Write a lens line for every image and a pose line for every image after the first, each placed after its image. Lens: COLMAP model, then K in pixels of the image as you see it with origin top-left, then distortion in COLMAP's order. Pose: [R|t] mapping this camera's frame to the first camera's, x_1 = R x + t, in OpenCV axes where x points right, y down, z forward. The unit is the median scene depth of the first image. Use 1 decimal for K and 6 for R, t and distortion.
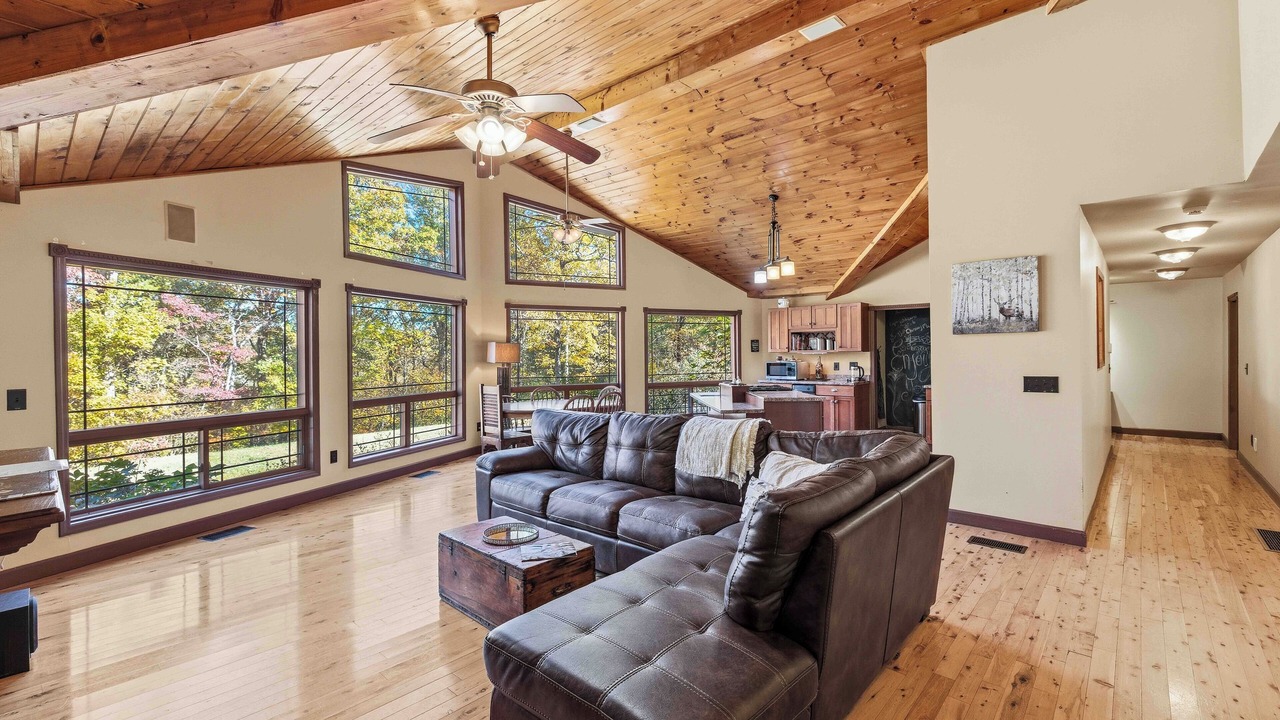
lens RADIAL K [[545.9, 0, 642.1], [0, 545.9, 353.3], [0, 0, 1]] dist [0.001533, 0.000237]
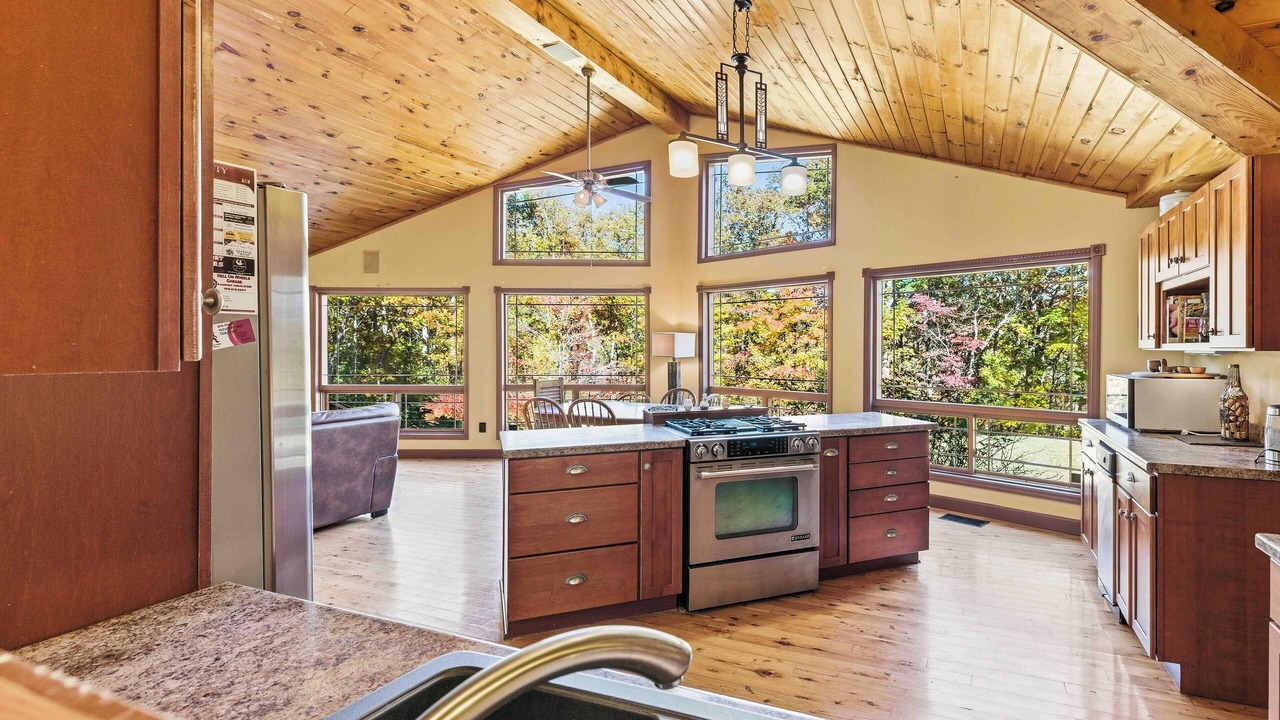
lens RADIAL K [[575.8, 0, 739.7], [0, 575.8, 349.2], [0, 0, 1]] dist [0.000964, -0.000027]
pose [[0.370806, 0.013707, -0.928609, 0.578827], [-0.005390, 0.999906, 0.012607, -0.005602], [0.928695, 0.000330, 0.370845, 0.704935]]
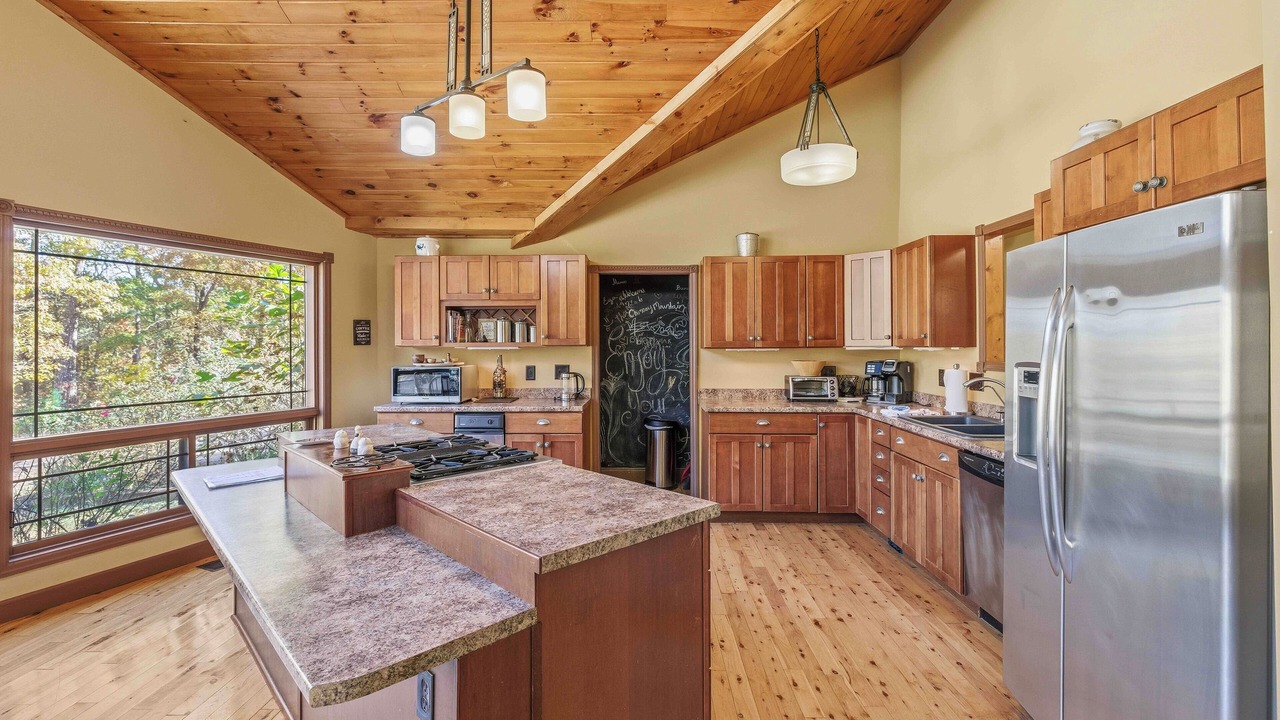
lens RADIAL K [[575.9, 0, 640.1], [0, 575.9, 339.3], [0, 0, 1]] dist [-0.001134, -0.000040]
pose [[0.754093, 0.014354, 0.656611, 0.072428], [-0.004493, 0.999851, -0.016697, -0.000250], [-0.656753, 0.009641, 0.754044, 0.558624]]
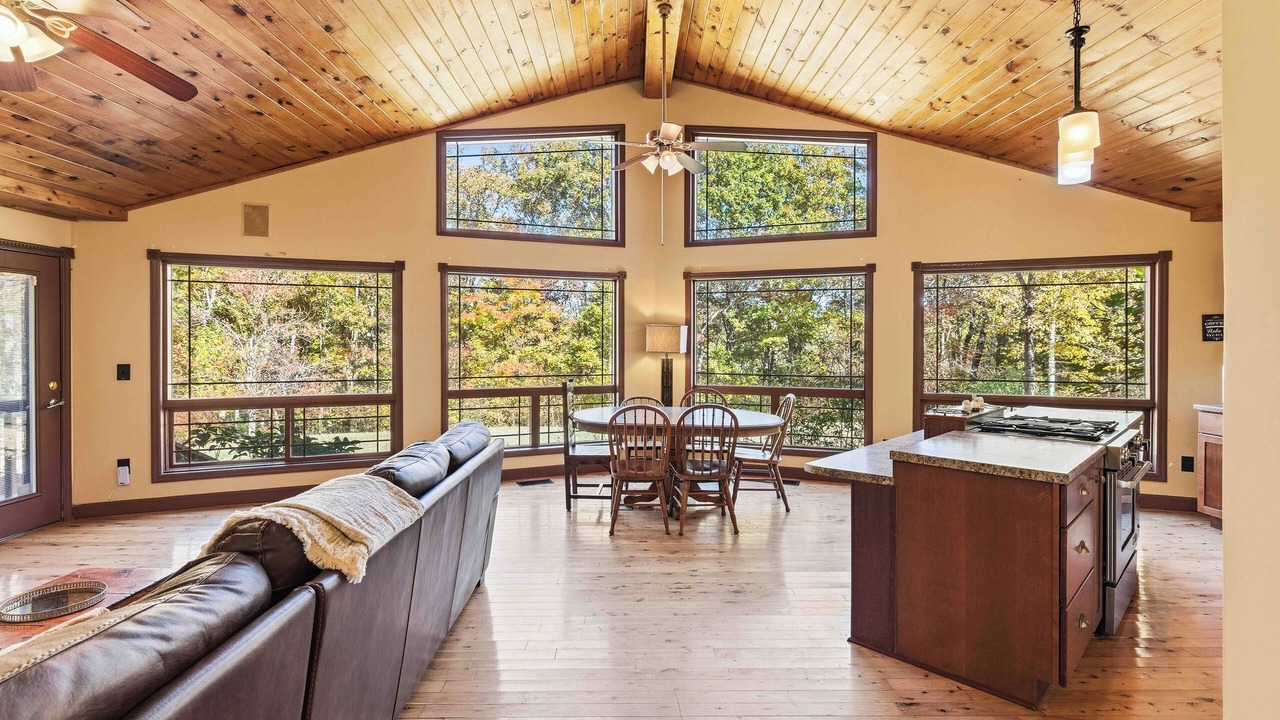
lens RADIAL K [[596.2, 0, 634.9], [0, 596.2, 340.2], [0, 0, 1]] dist [-0.000346, 0.000239]
pose [[0.678545, 0.009097, -0.734502, 0.294756], [-0.007024, 0.999958, 0.005896, -0.003434], [0.734525, 0.001159, 0.678581, 0.380130]]
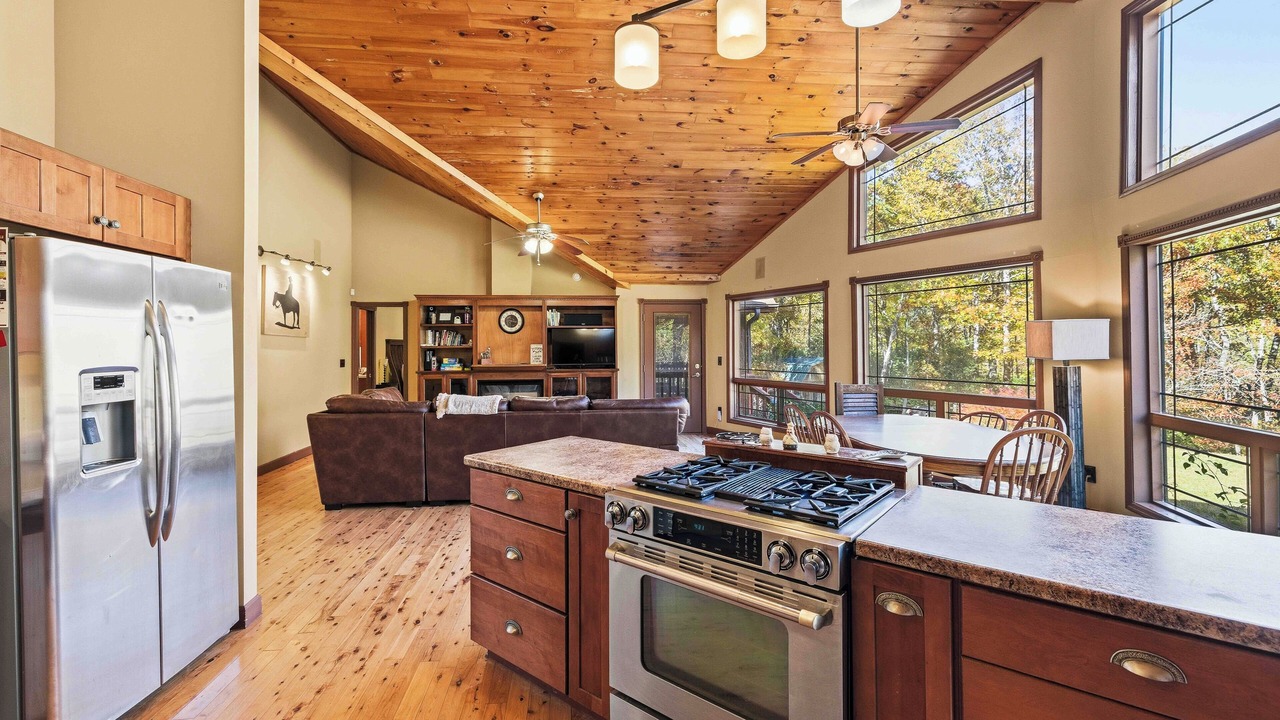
lens RADIAL K [[553.8, 0, 644.3], [0, 553.8, 344.4], [0, 0, 1]] dist [0.002341, 0.000109]
pose [[-0.656769, 0.012573, -0.753987, 0.389146], [0.012552, 0.999905, 0.005740, -0.003704], [0.753988, -0.005694, -0.656864, 0.969615]]
